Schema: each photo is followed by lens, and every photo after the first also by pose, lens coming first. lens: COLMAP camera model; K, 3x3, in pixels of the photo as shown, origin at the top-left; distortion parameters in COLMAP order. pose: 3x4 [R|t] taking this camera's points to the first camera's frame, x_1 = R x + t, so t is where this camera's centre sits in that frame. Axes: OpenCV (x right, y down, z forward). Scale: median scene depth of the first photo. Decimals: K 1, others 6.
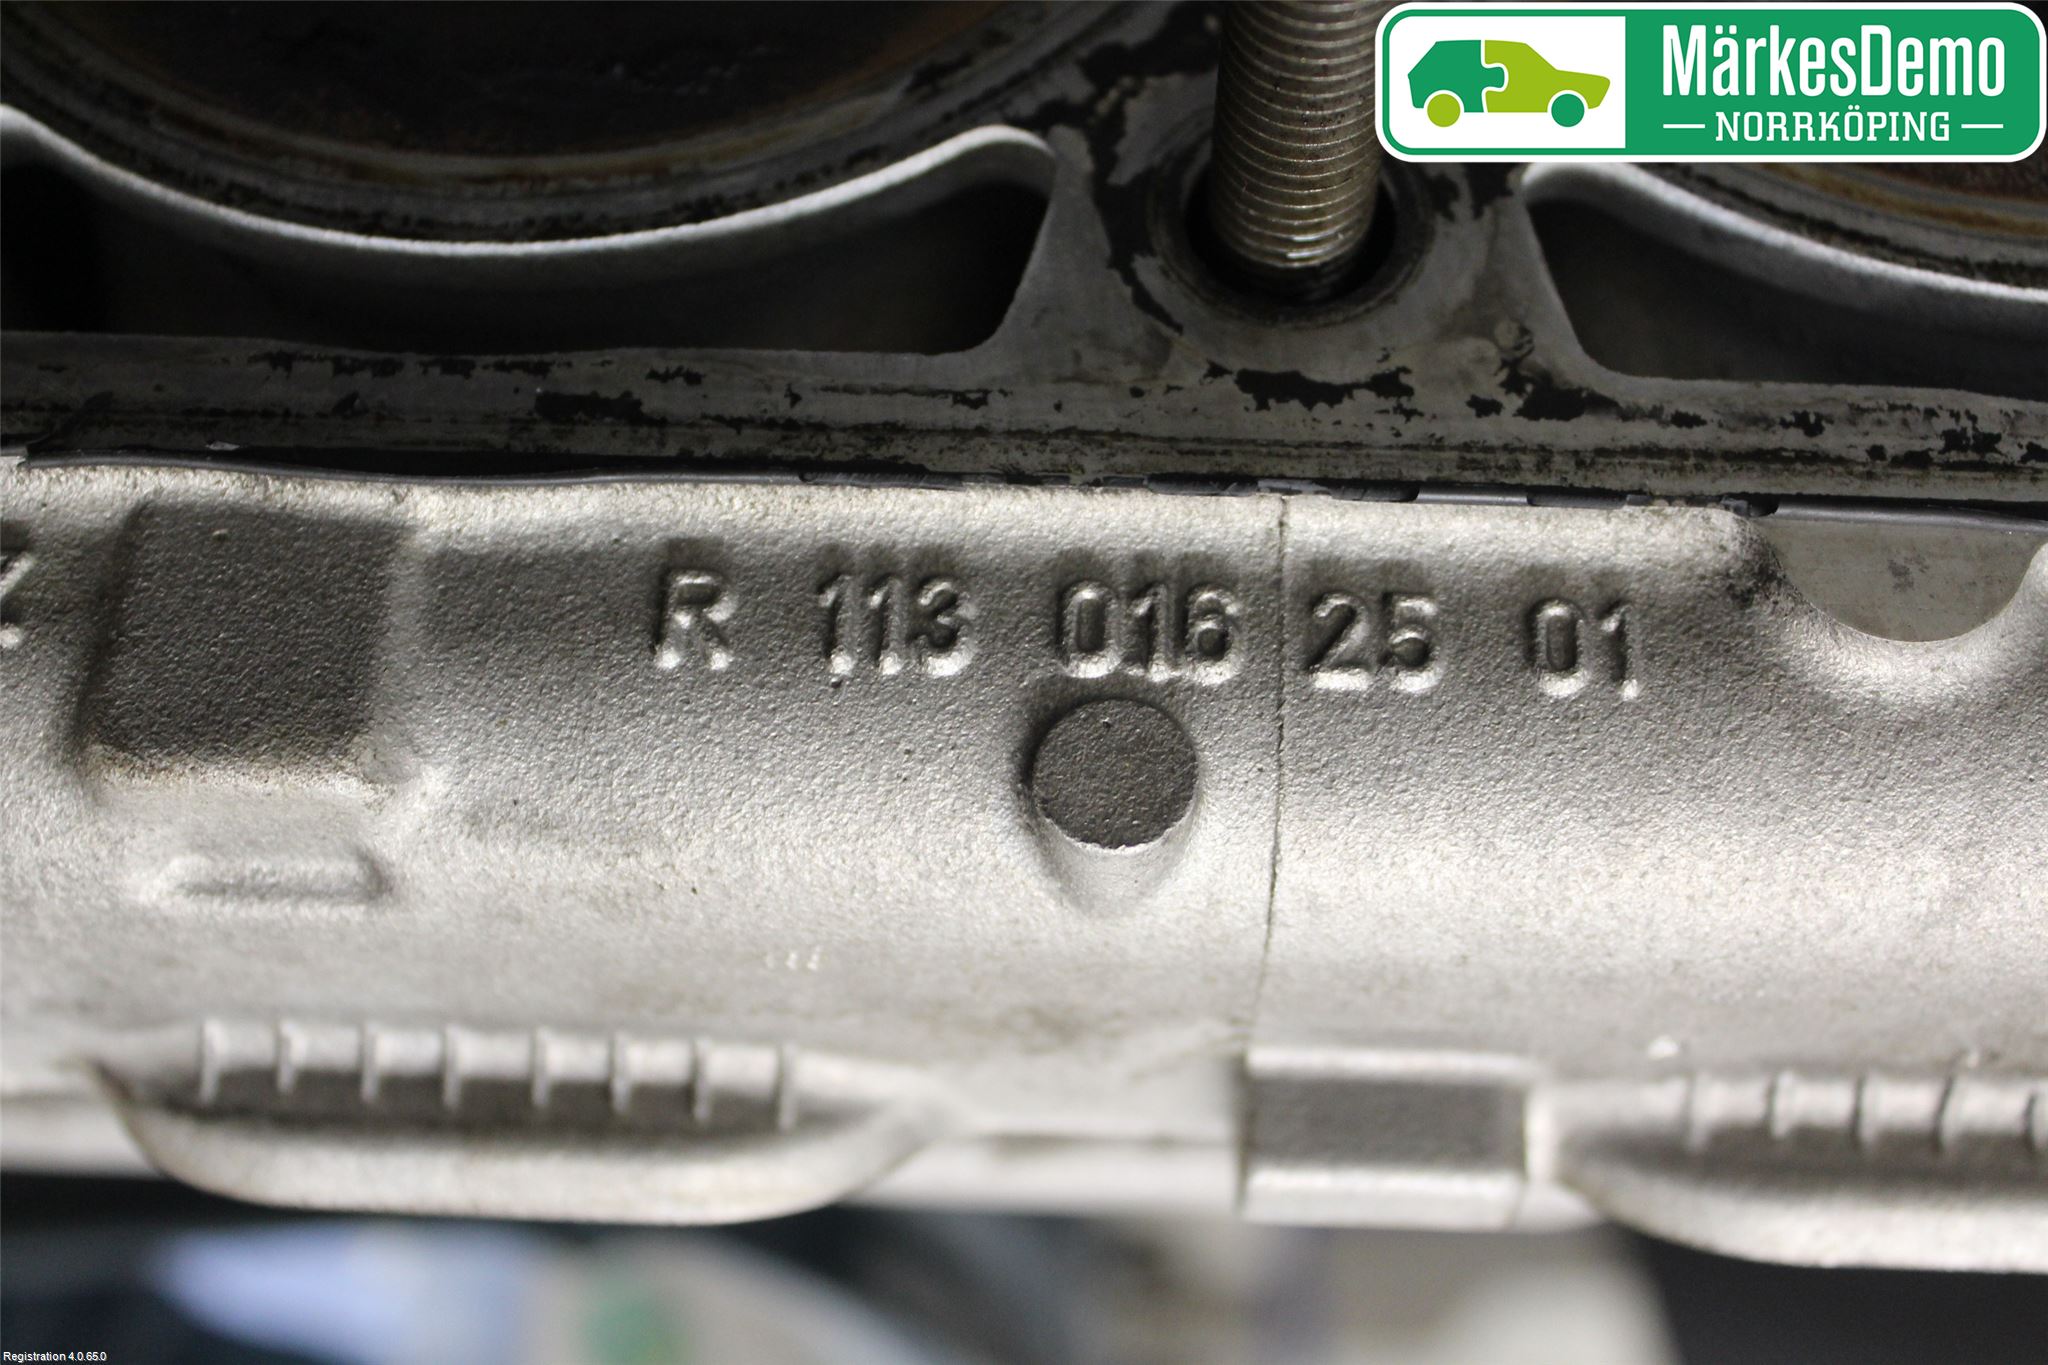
lens RADIAL K [[2864.3, 0, 1024.2], [0, 2864.3, 682.0], [0, 0, 1]] dist [0.006221, 0.000000]
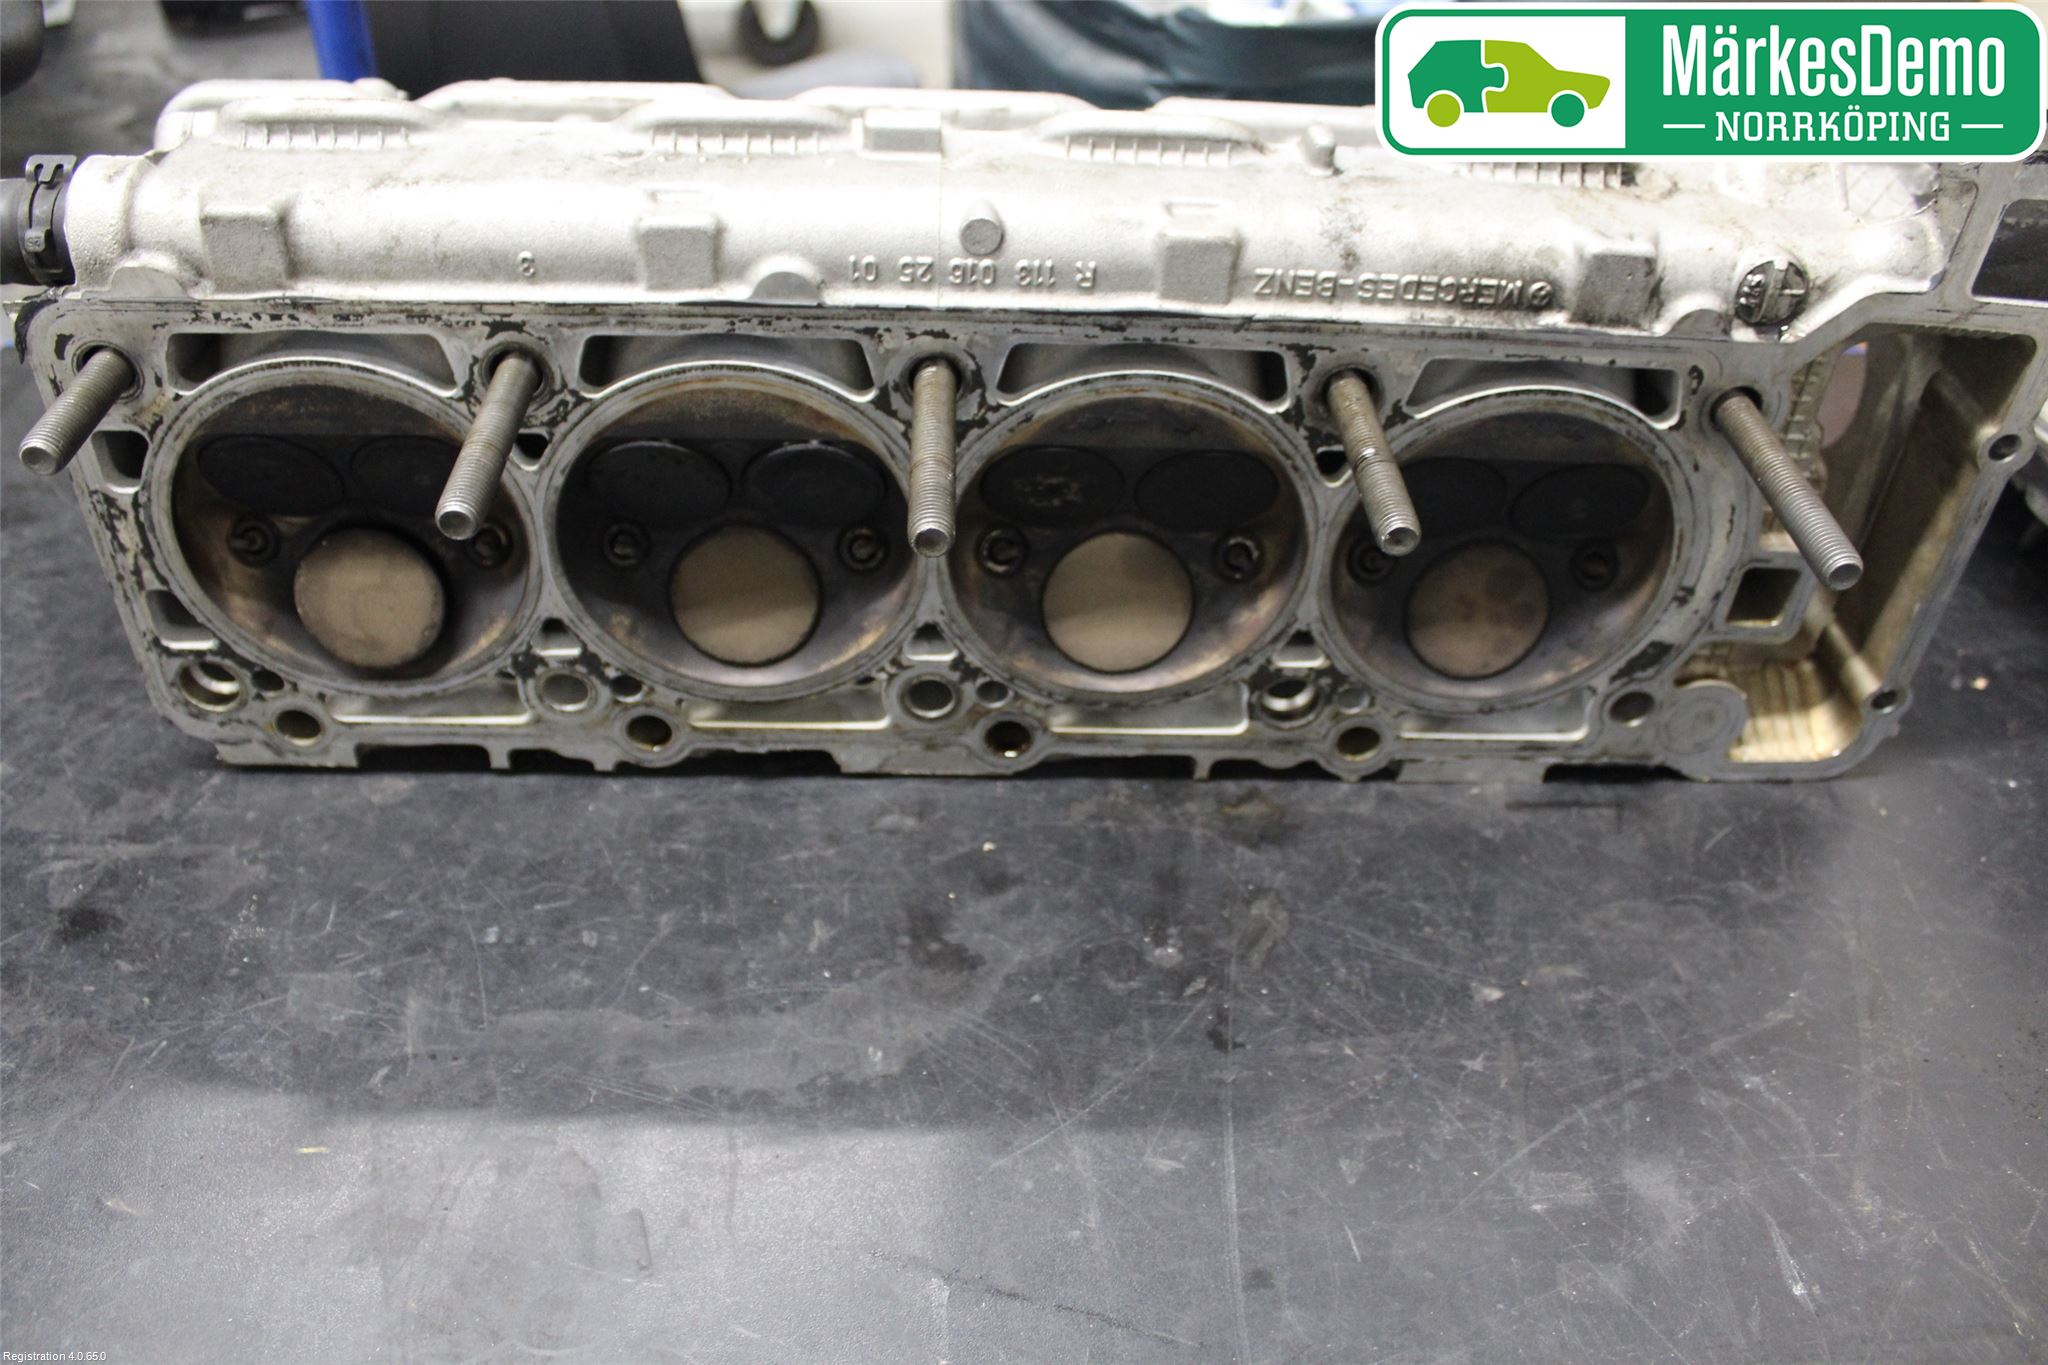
lens RADIAL K [[1620.4, 0, 1004.7], [0, 1620.4, 680.8], [0, 0, 1]] dist [-0.144422, 0.085729]
pose [[-0.999954, 0.007405, -0.006089, 0.015675], [-0.005650, -0.968313, -0.249676, -0.010681], [-0.007745, -0.249631, 0.968310, -1.297387]]
